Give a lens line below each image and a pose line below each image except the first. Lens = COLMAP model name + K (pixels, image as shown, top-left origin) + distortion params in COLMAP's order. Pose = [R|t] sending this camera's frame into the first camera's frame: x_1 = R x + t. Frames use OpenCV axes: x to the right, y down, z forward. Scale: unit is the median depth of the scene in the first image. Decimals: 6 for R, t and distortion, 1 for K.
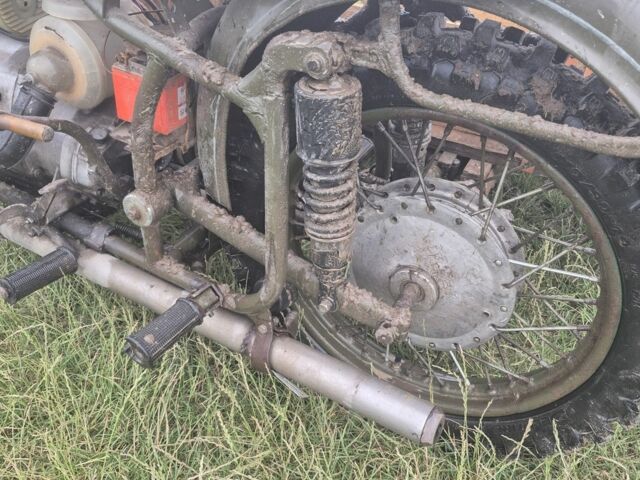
lens RADIAL K [[566.1, 0, 320.0], [0, 566.1, 240.0], [0, 0, 1]] dist [0.006073, 0.005955]
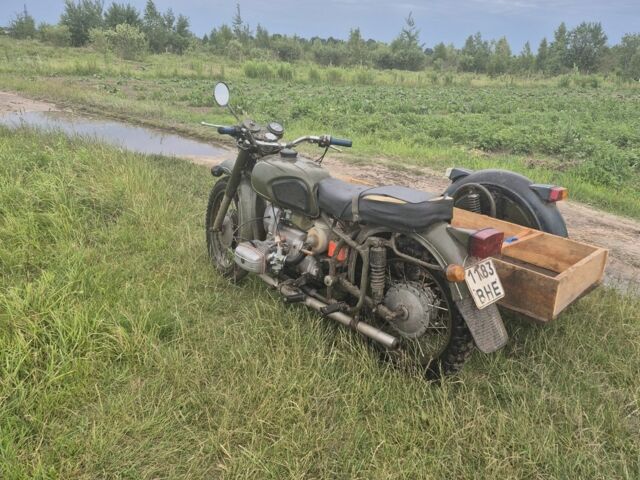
lens RADIAL K [[566.1, 0, 320.0], [0, 566.1, 240.0], [0, 0, 1]] dist [0.006073, 0.005955]
pose [[0.945530, 0.111884, -0.305703, 0.708153], [-0.214630, 0.920324, -0.327014, 0.920875], [0.244759, 0.374814, 0.894208, -2.353908]]
